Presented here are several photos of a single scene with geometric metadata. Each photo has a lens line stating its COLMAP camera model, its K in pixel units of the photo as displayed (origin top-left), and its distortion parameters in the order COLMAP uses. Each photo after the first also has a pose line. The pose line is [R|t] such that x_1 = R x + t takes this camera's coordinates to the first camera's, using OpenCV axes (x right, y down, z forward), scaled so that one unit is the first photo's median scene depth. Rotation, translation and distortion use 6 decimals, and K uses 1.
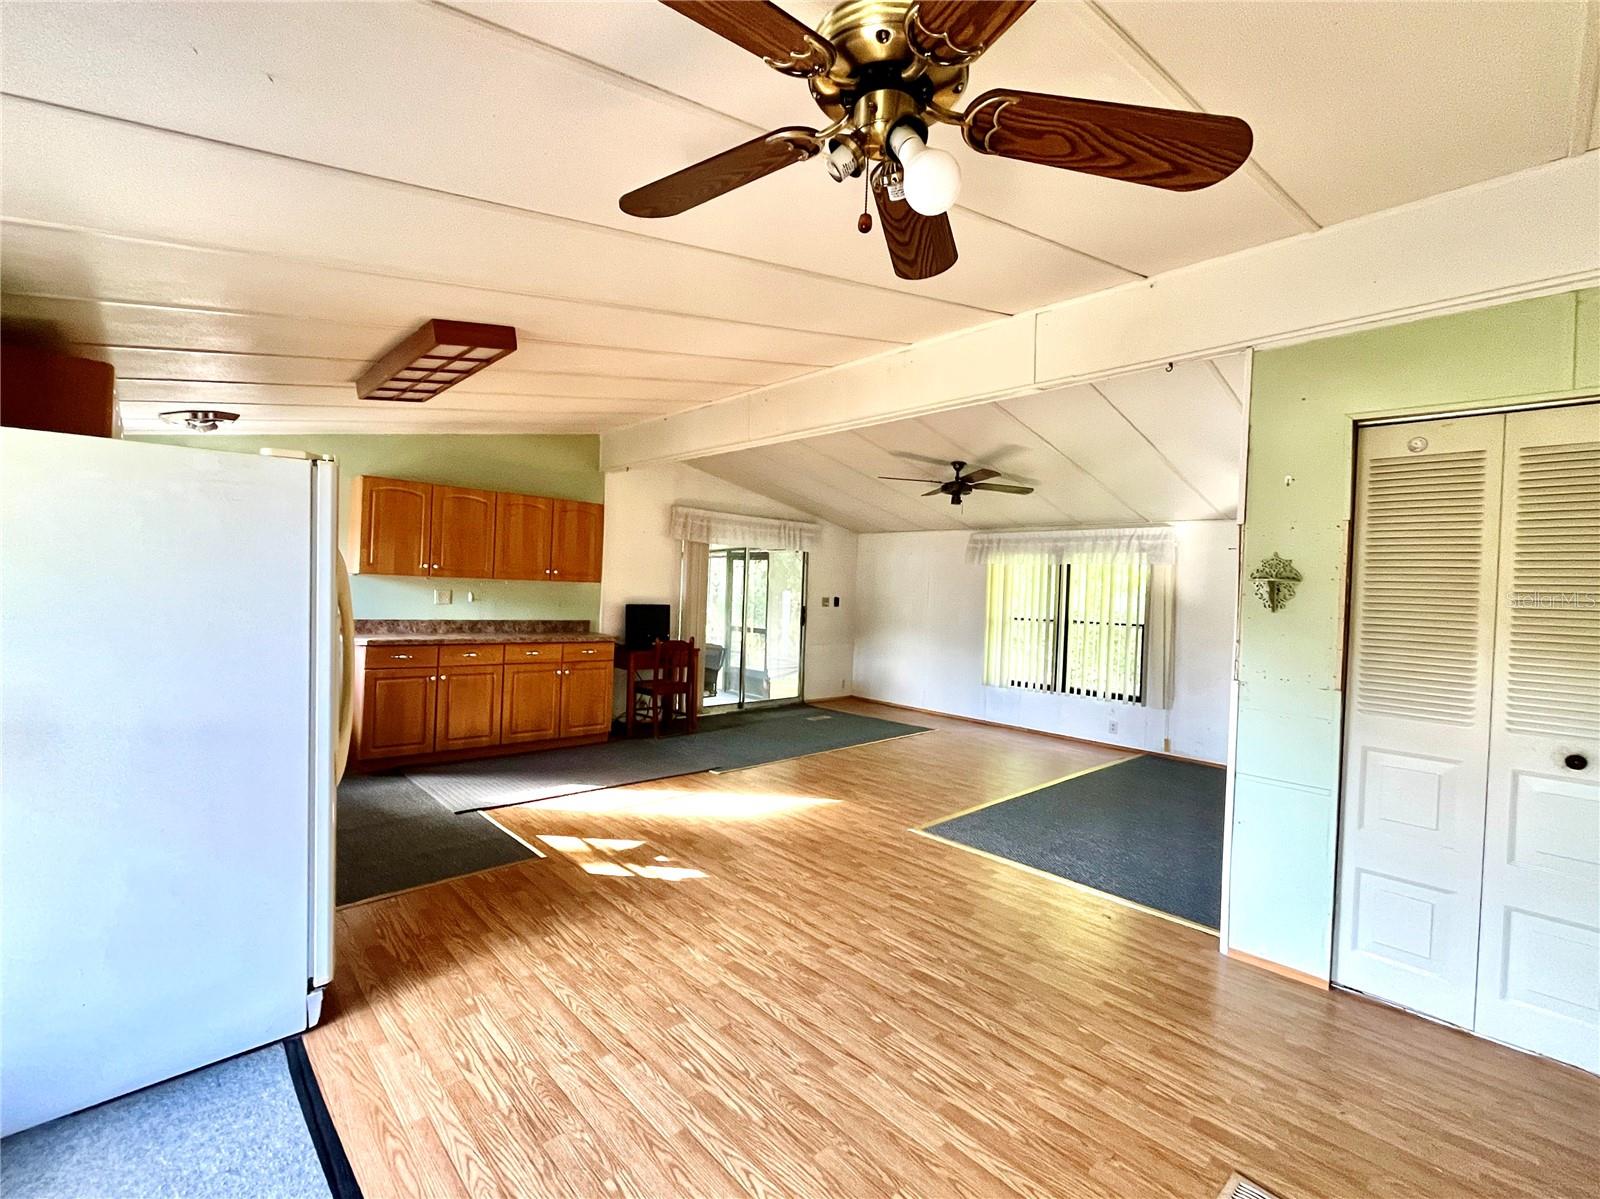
lens RADIAL K [[645.8, 0, 801.8], [0, 645.8, 595.0], [0, 0, 1]] dist [-0.018372, -0.000809]
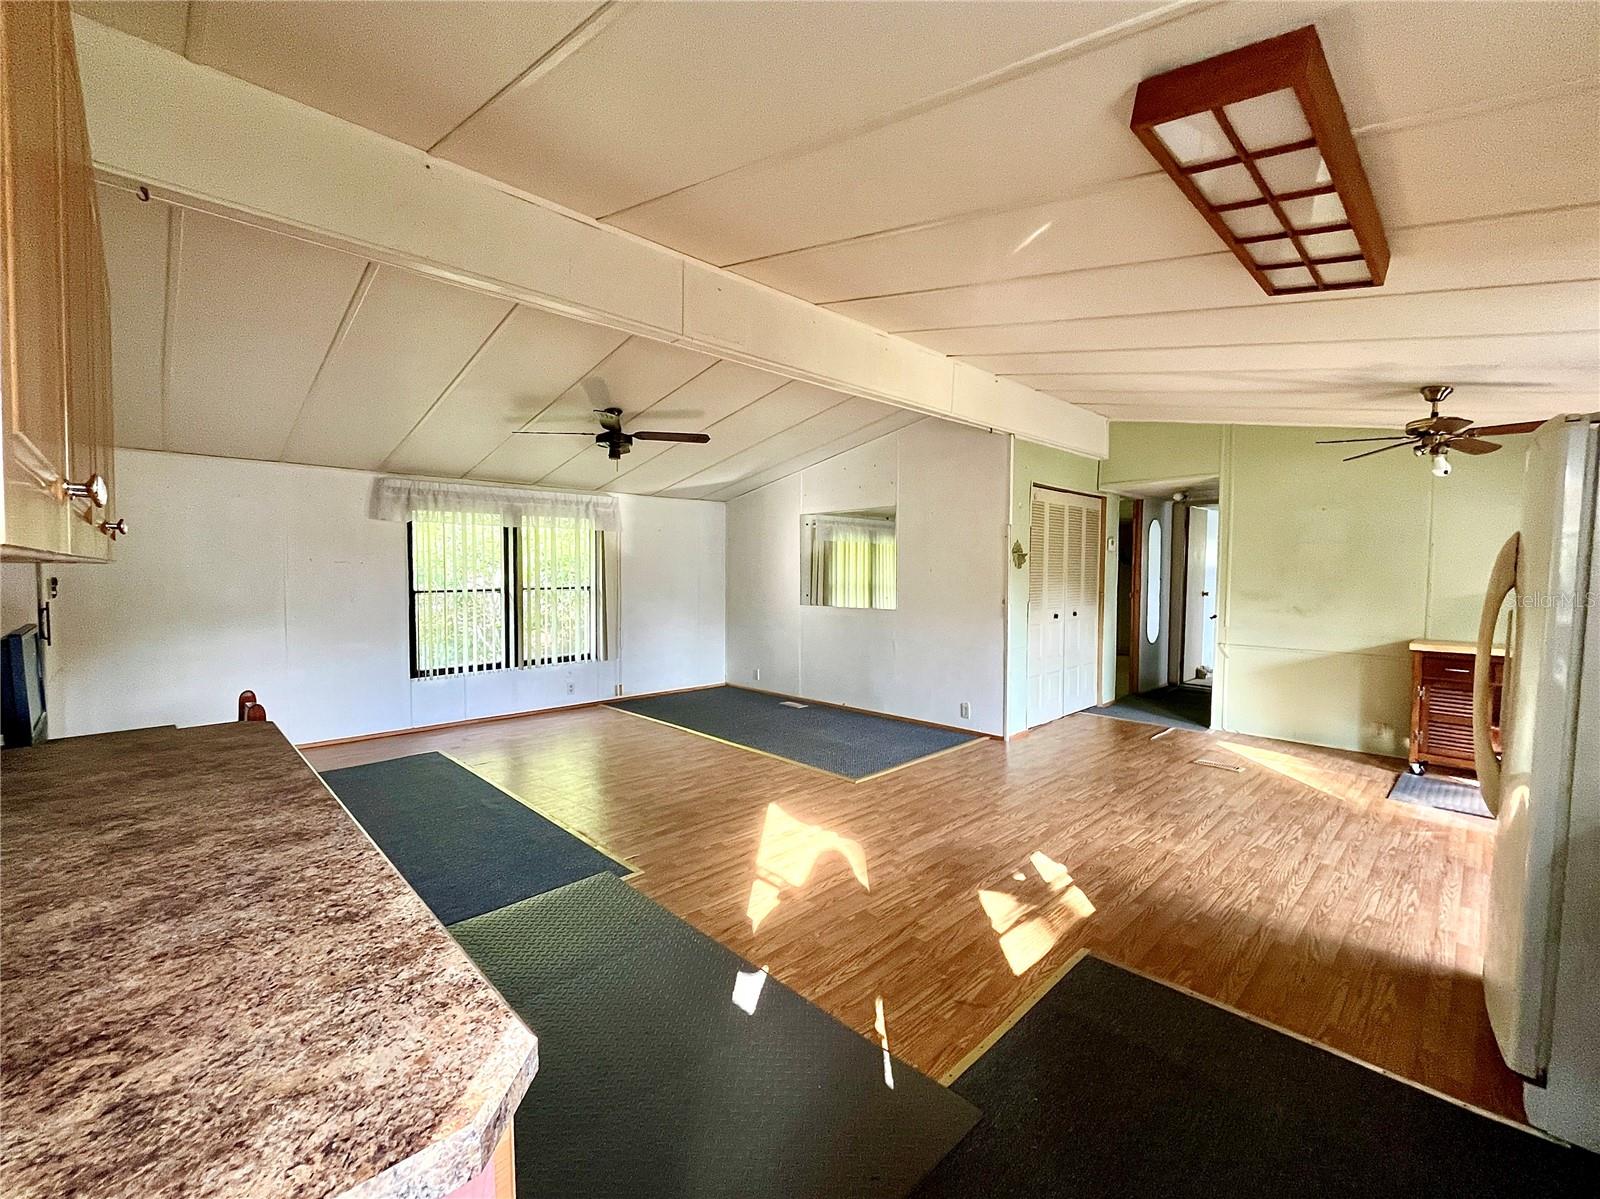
lens RADIAL K [[645.8, 0, 801.4], [0, 645.8, 596.6], [0, 0, 1]] dist [-0.018372, -0.000809]
pose [[0.045254, -0.082196, 0.995588, -0.482364], [0.010118, 0.996596, 0.081819, -0.019672], [-0.998924, 0.006370, 0.045932, 0.555182]]
